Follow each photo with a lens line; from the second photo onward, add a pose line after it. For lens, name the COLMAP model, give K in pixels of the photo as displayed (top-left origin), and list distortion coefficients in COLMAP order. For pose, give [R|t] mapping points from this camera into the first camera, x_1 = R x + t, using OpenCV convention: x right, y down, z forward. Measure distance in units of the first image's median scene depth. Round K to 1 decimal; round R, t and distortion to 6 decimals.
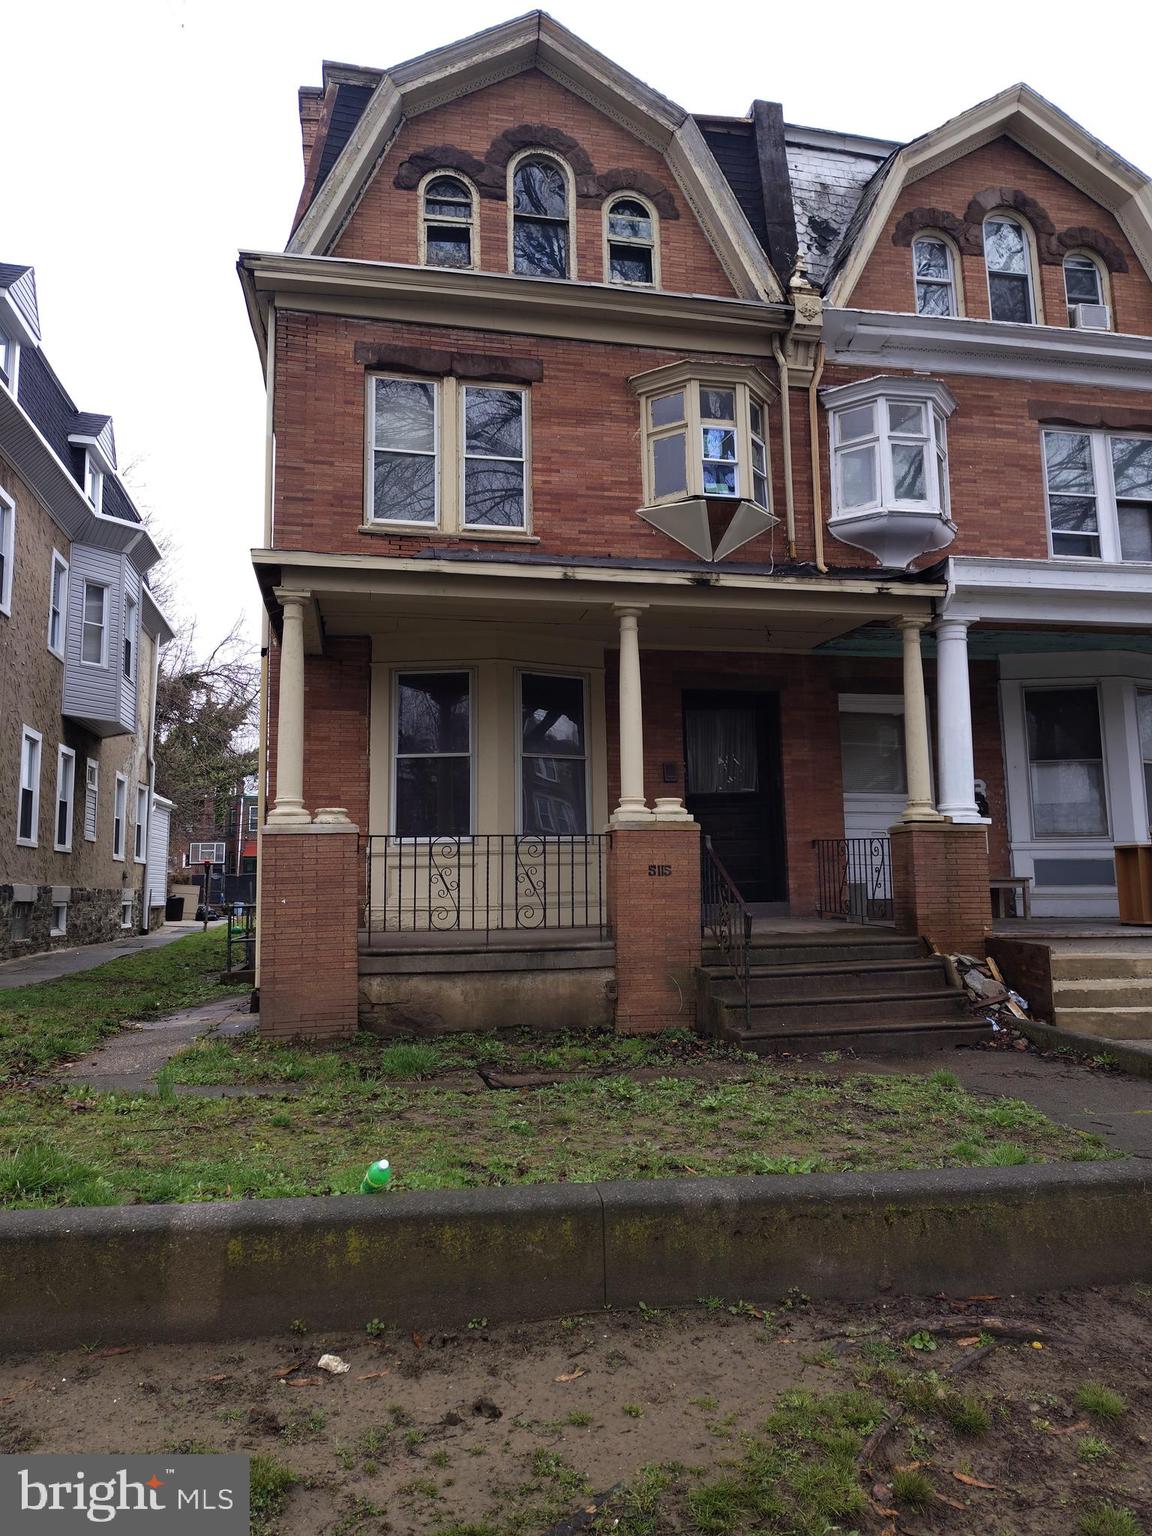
lens RADIAL K [[1046.8, 0, 586.8], [0, 1046.8, 759.4], [0, 0, 1]] dist [0.061910, -0.085521]
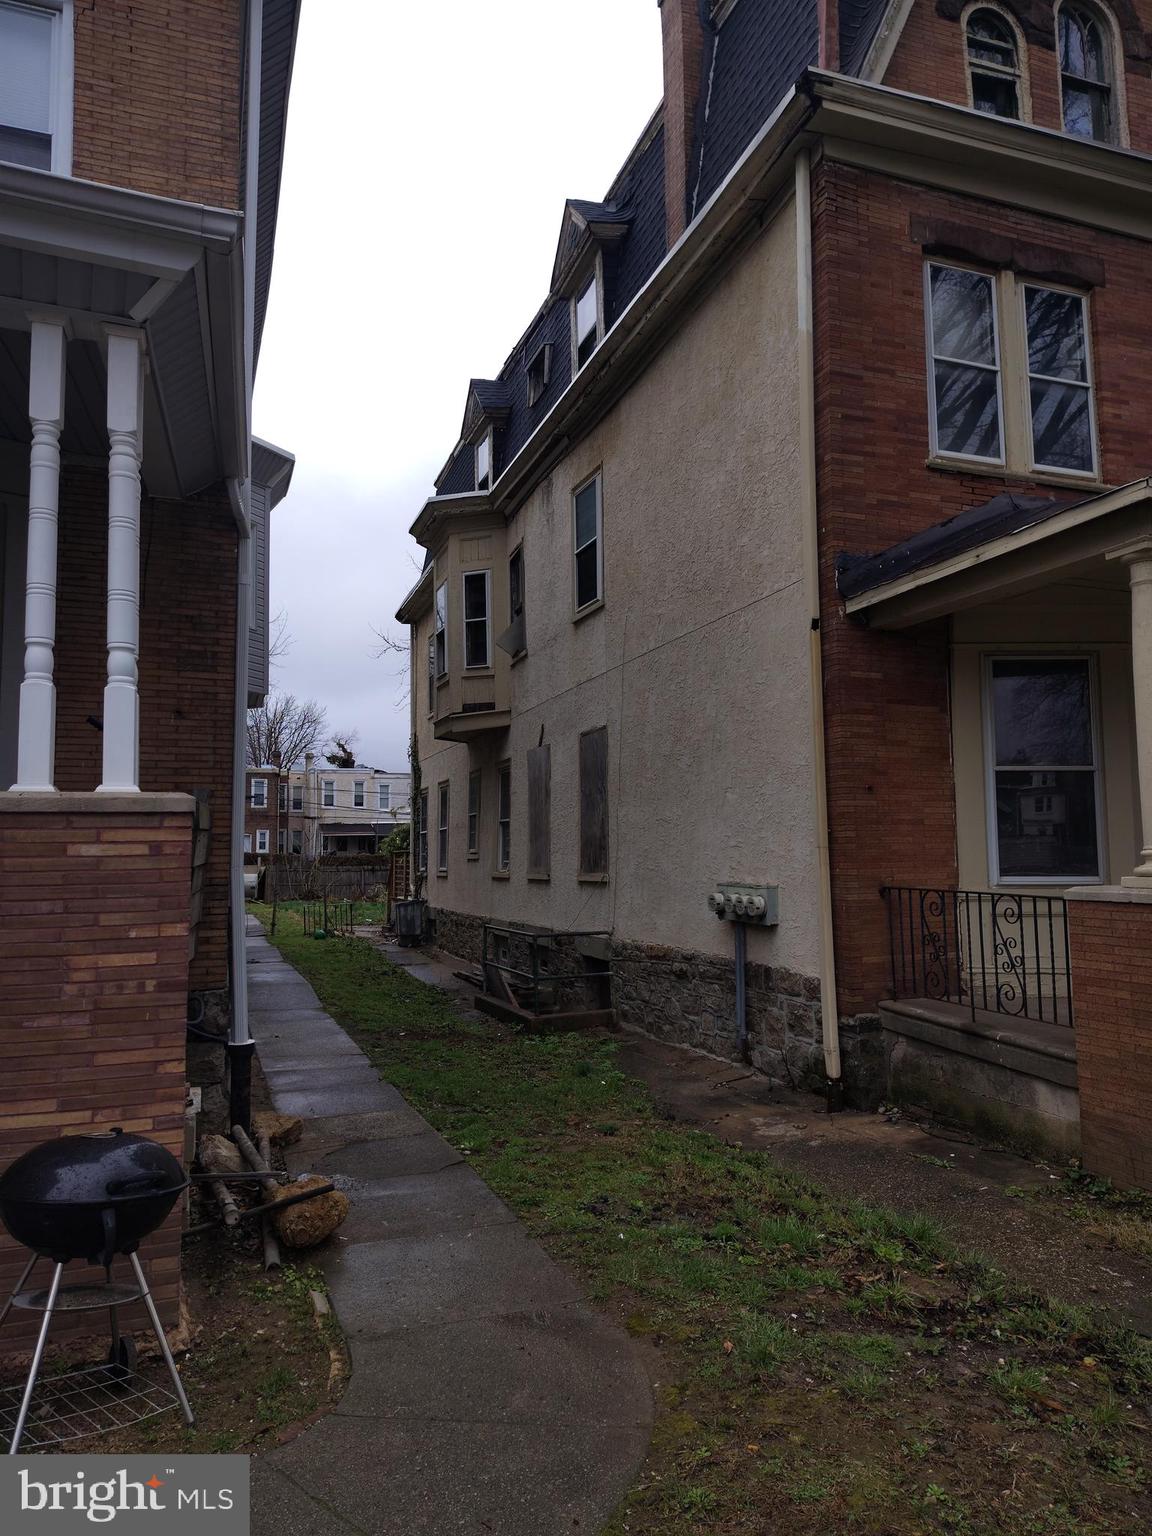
lens RADIAL K [[1059.0, 0, 580.7], [0, 1059.0, 763.1], [0, 0, 1]] dist [0.029499, -0.043400]
pose [[0.991007, 0.019167, 0.132432, -0.532331], [-0.023998, 0.999100, 0.034984, -0.024514], [-0.131643, -0.037847, 0.990574, 0.260045]]
